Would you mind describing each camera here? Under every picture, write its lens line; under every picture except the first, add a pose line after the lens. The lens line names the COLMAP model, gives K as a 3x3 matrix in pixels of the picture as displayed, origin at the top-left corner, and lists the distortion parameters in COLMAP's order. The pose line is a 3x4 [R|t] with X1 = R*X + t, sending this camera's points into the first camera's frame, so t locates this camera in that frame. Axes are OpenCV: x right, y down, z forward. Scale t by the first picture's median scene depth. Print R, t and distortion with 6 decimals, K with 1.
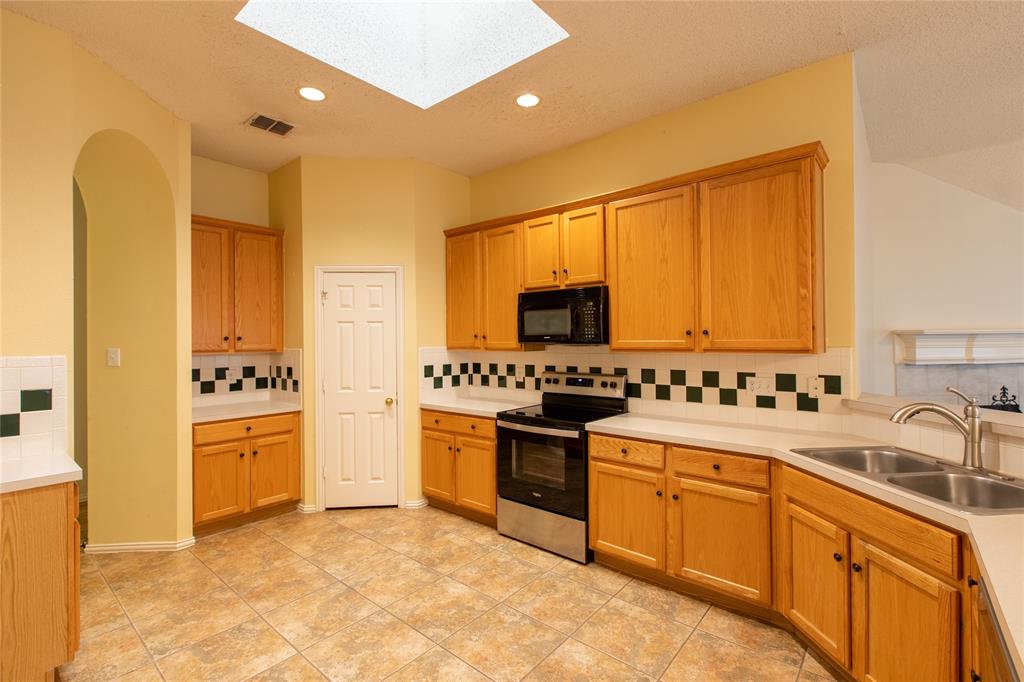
lens RADIAL K [[459.1, 0, 514.1], [0, 459.1, 334.9], [0, 0, 1]] dist [-0.000174, -0.000133]
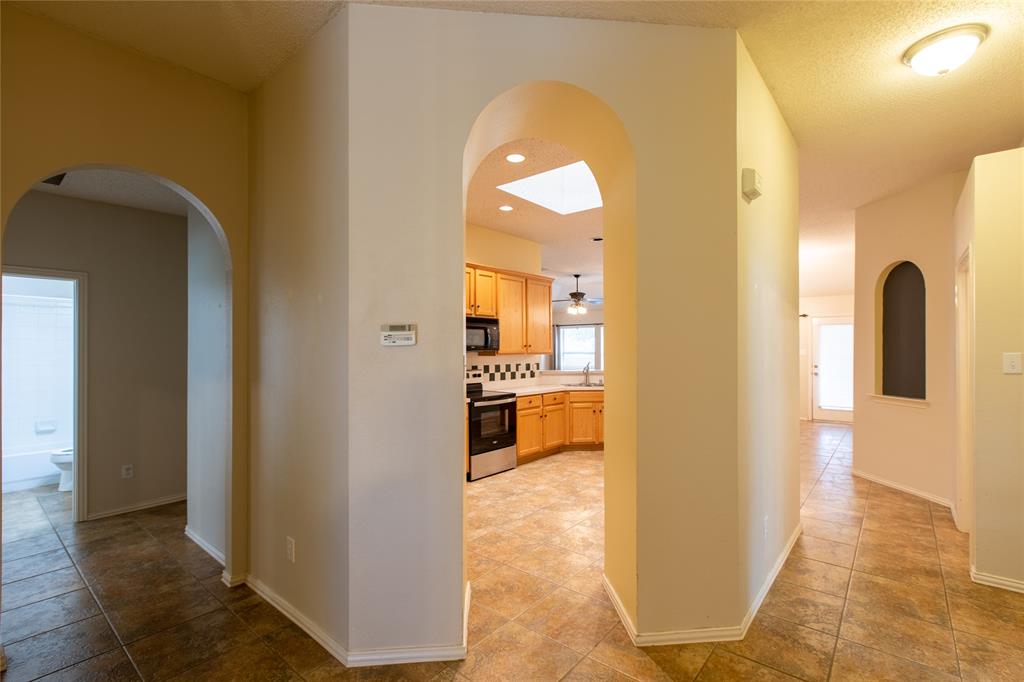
lens RADIAL K [[463.1, 0, 523.8], [0, 463.1, 346.9], [0, 0, 1]] dist [0.000396, 0.000032]
pose [[-0.019007, 0.013374, 0.999730, -1.511171], [-0.007509, 0.999880, -0.013519, 0.024838], [-0.999791, -0.007764, -0.018905, 0.865394]]
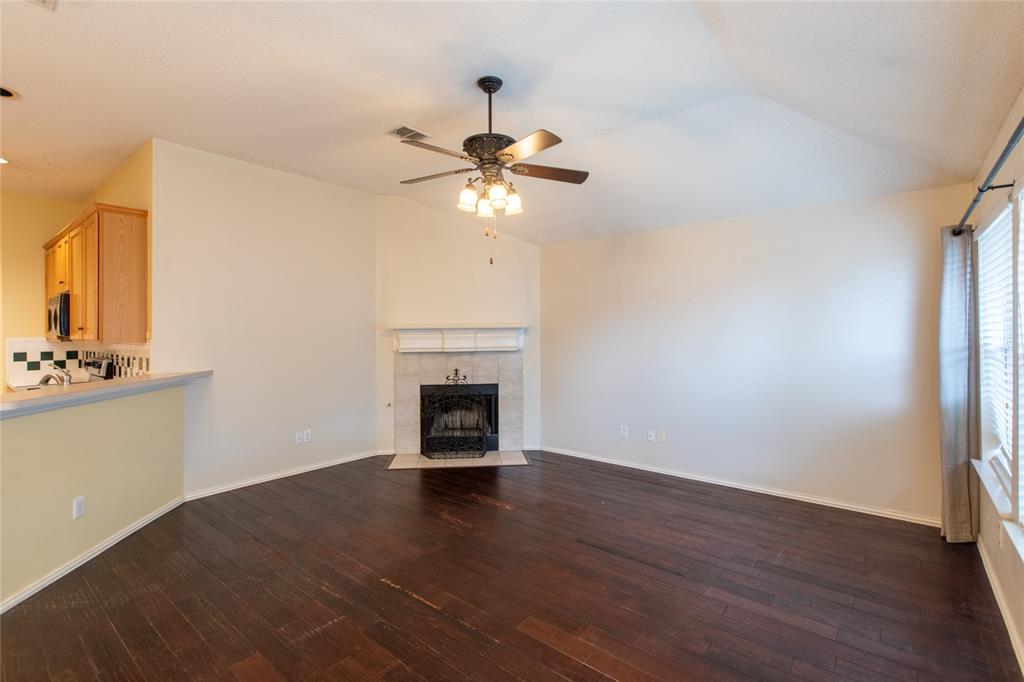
lens RADIAL K [[464.8, 0, 513.8], [0, 464.8, 327.2], [0, 0, 1]] dist [0.001852, -0.000089]
pose [[0.999833, 0.002104, 0.018128, 1.400457], [-0.002184, 0.999988, 0.004388, -0.015009], [-0.018119, -0.004427, 0.999826, -0.384550]]
